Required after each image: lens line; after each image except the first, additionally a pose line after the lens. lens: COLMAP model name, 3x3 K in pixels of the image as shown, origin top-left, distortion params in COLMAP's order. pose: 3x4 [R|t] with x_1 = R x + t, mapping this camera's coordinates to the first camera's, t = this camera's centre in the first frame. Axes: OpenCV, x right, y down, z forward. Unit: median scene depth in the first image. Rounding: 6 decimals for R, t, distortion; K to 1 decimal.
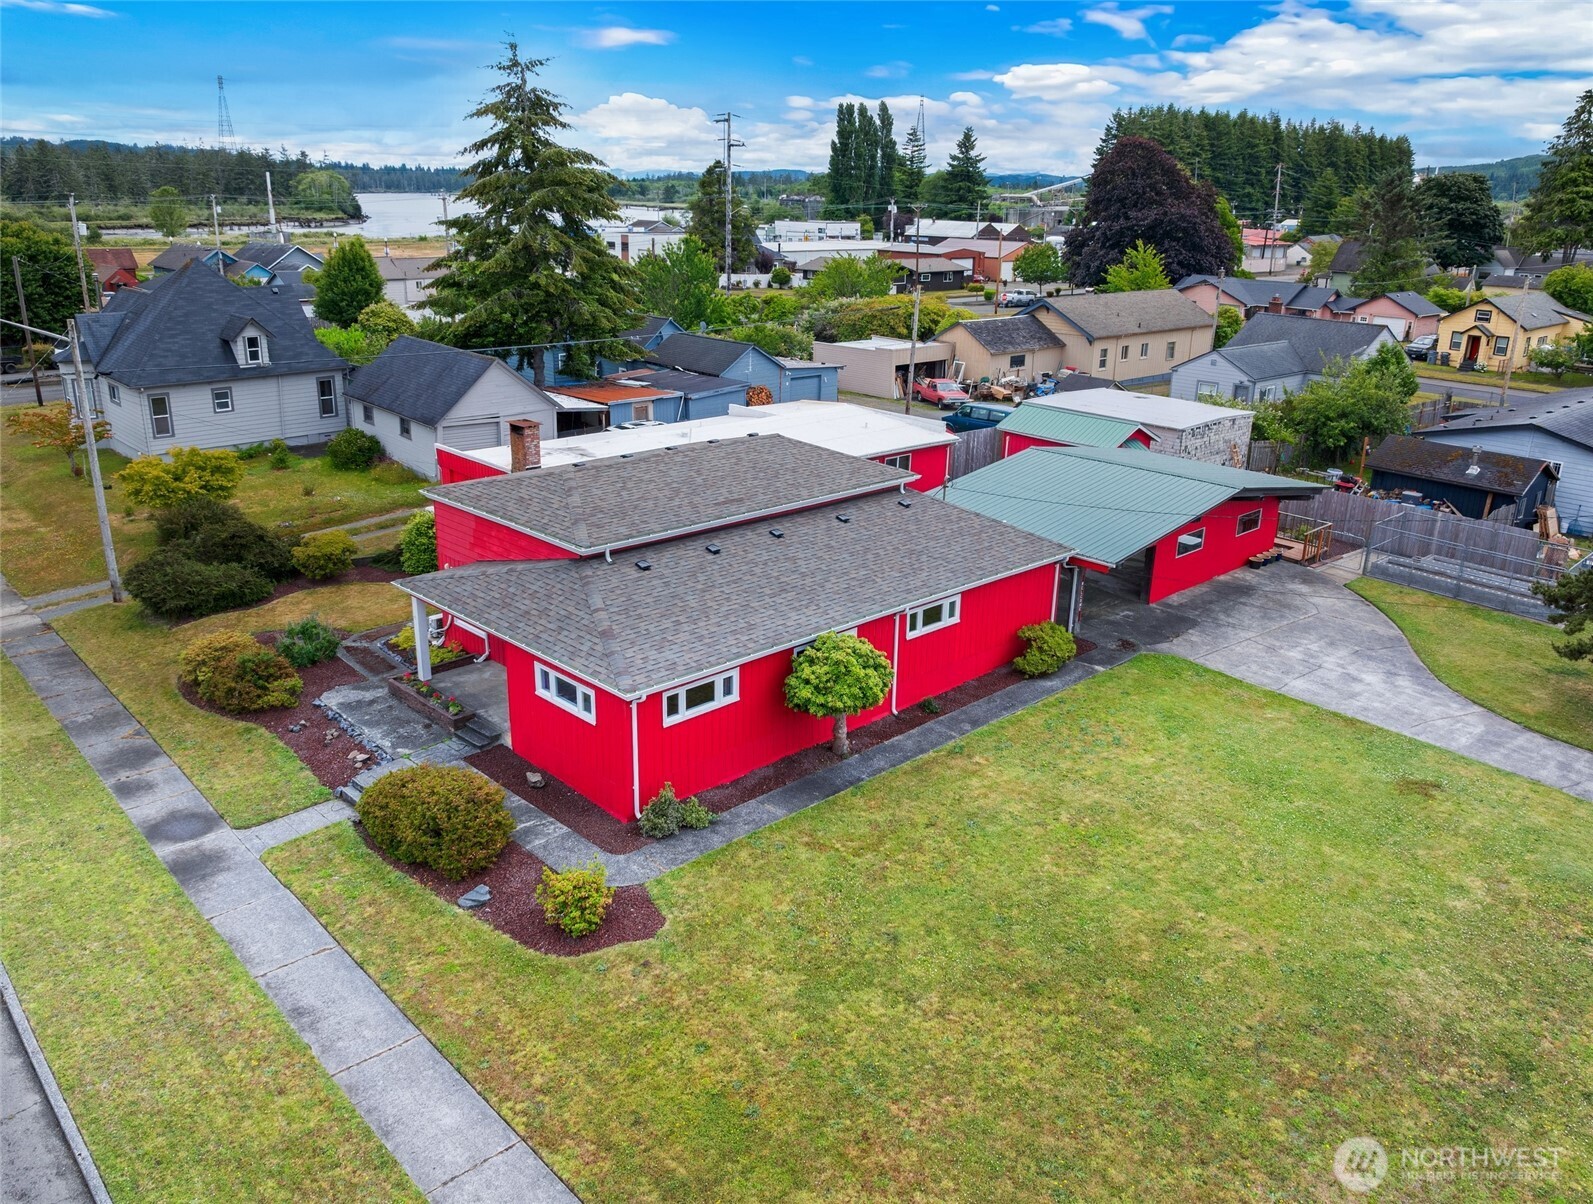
lens RADIAL K [[1169.0, 0, 796.5], [0, 1169.0, 602.0], [0, 0, 1]] dist [-0.028707, -0.010209]
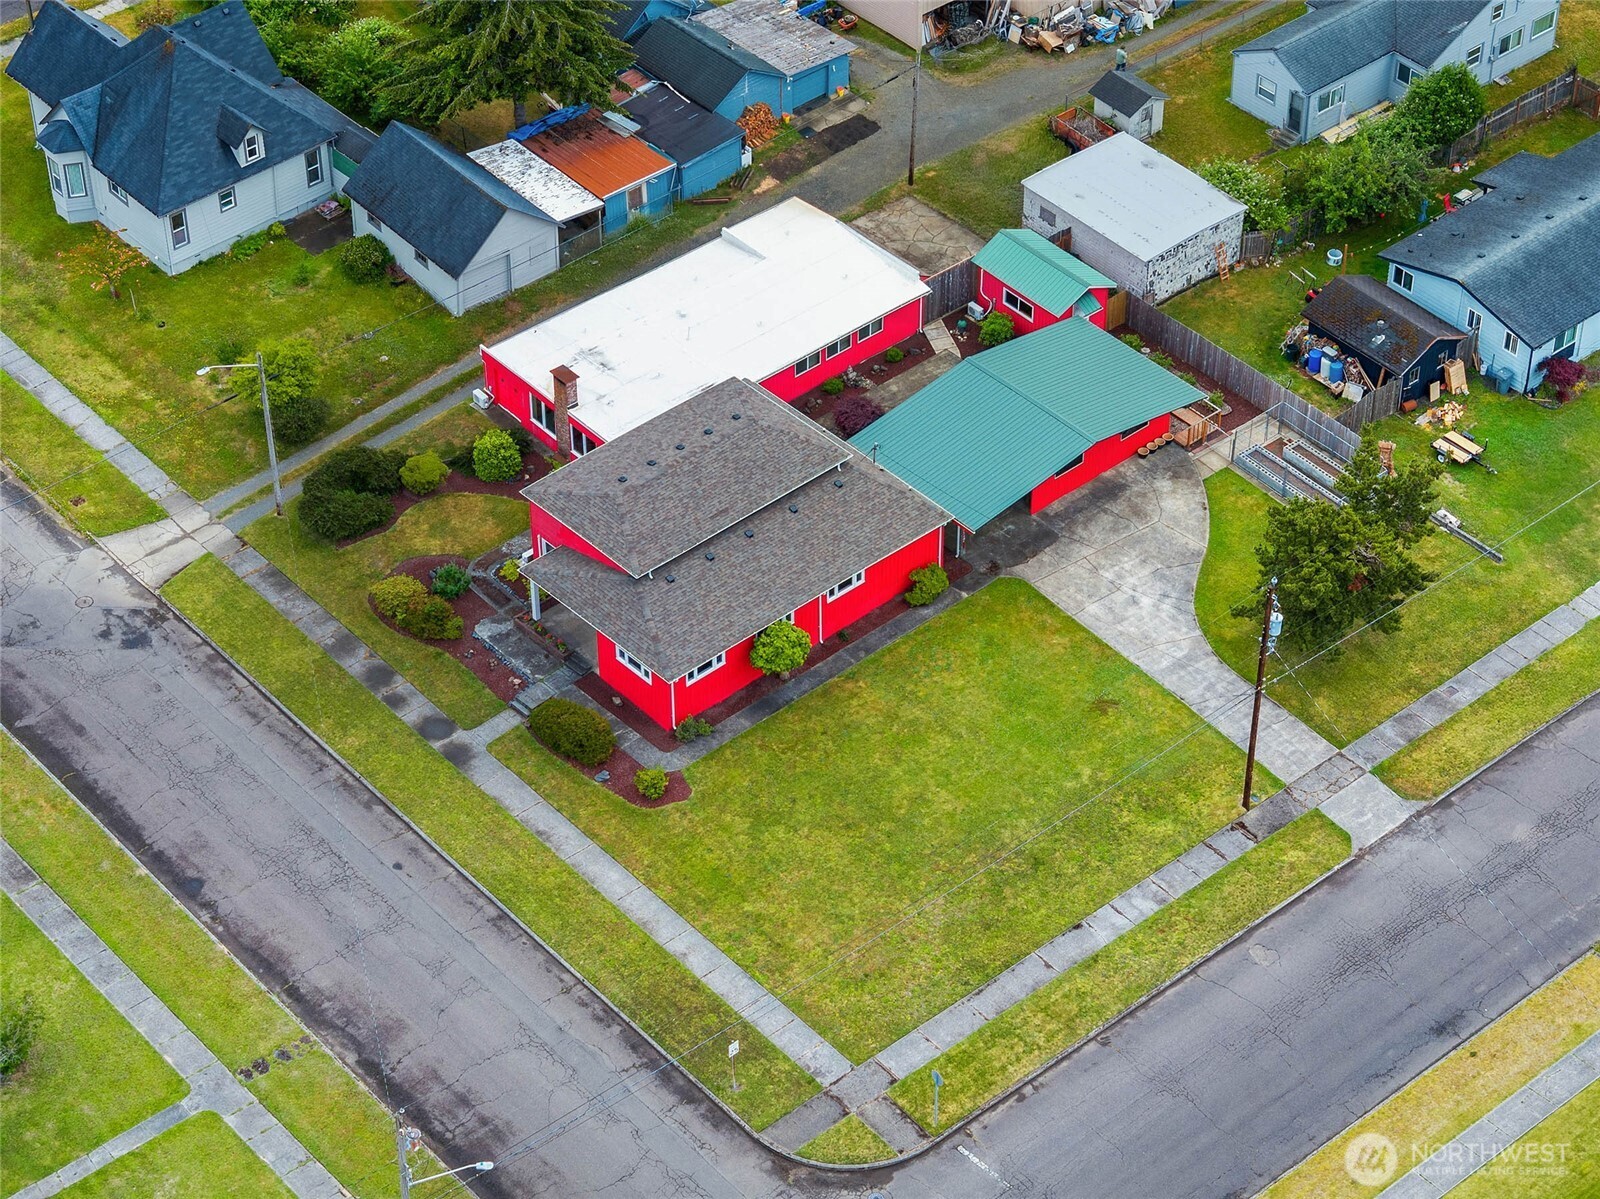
lens RADIAL K [[3382.3, 0, 800.0], [0, 3382.3, 599.5], [0, 0, 1]] dist [-0.023534, 0.001517]
pose [[0.998759, 0.007520, -0.049241, 0.329740], [0.011551, 0.926625, 0.375809, -2.008635], [0.048454, -0.375911, 0.925388, -3.893364]]
